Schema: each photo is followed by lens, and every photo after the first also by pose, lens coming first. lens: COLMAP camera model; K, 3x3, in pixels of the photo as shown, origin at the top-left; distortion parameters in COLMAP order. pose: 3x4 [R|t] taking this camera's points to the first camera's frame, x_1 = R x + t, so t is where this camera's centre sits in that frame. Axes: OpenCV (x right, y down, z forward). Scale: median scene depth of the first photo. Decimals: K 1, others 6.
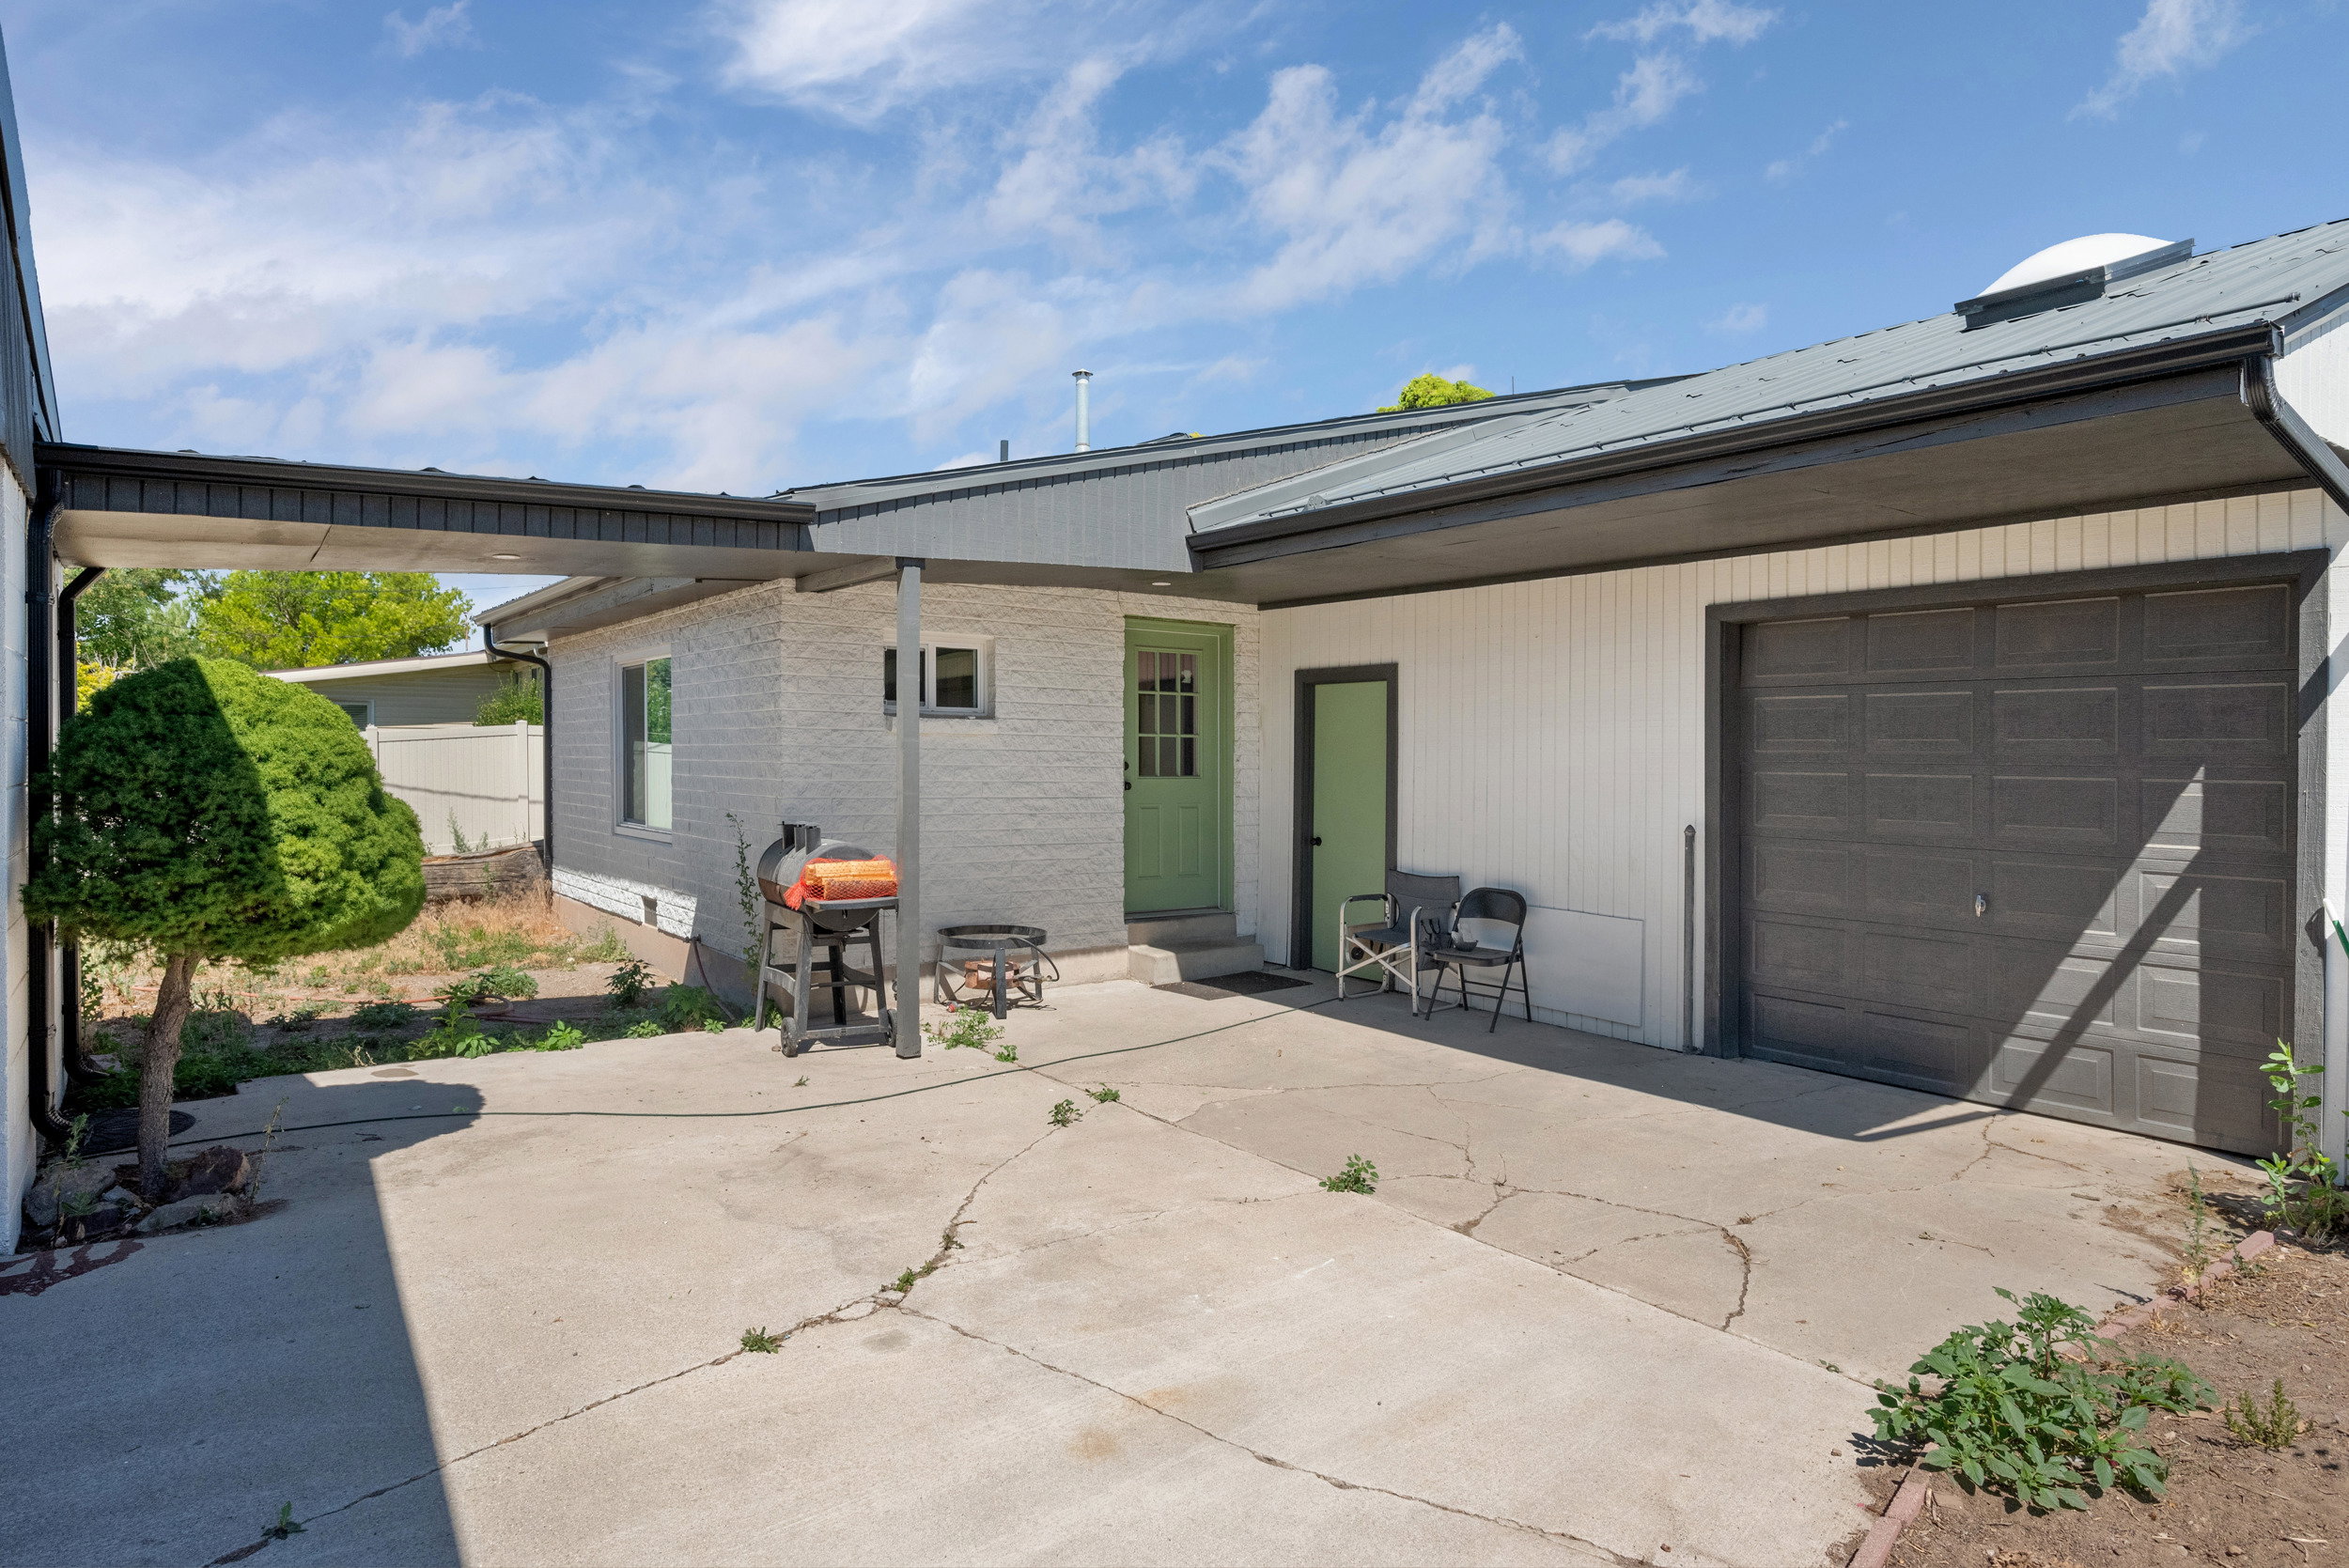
lens RADIAL K [[1393.9, 0, 1174.5], [0, 1393.9, 784.0], [0, 0, 1]] dist [0.001337, 0.000594]
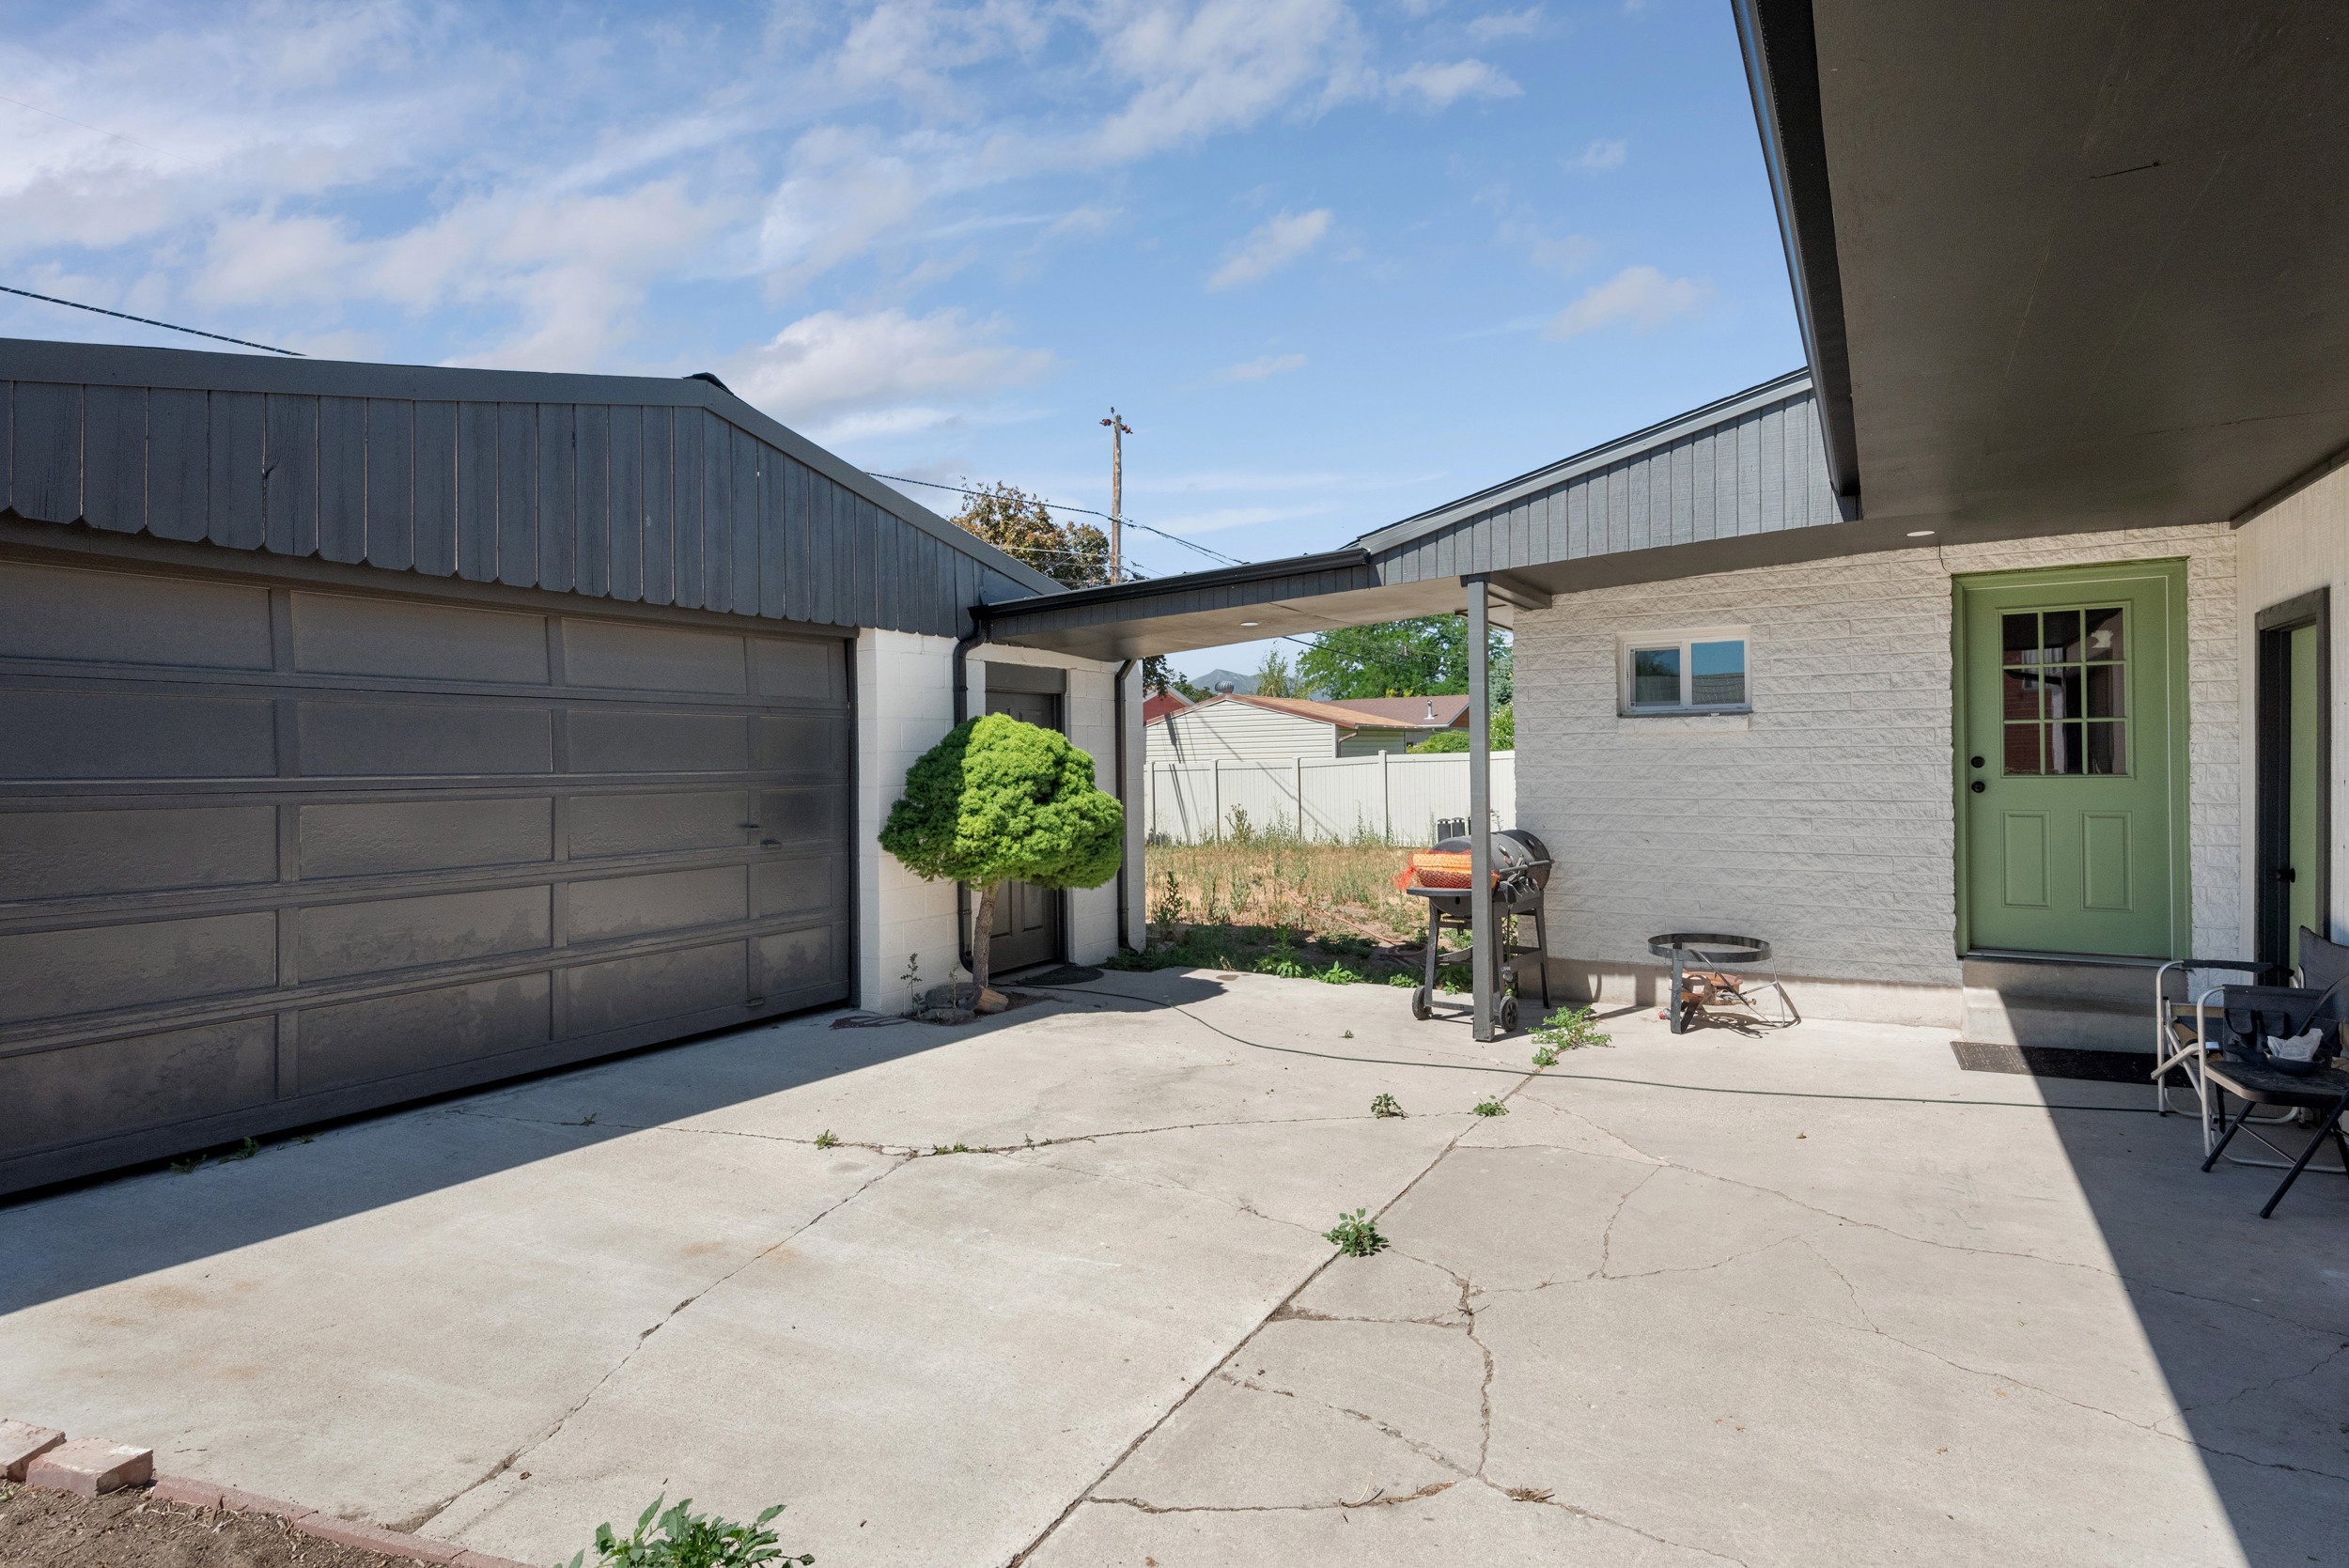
lens RADIAL K [[1179.4, 0, 1174.5], [0, 1179.4, 784.0], [0, 0, 1]] dist [0.002380, -0.000387]
pose [[0.389264, 0.003261, -0.921120, 0.605015], [0.000222, 0.999993, 0.003634, -0.004666], [0.921126, -0.001619, 0.389261, 0.471831]]
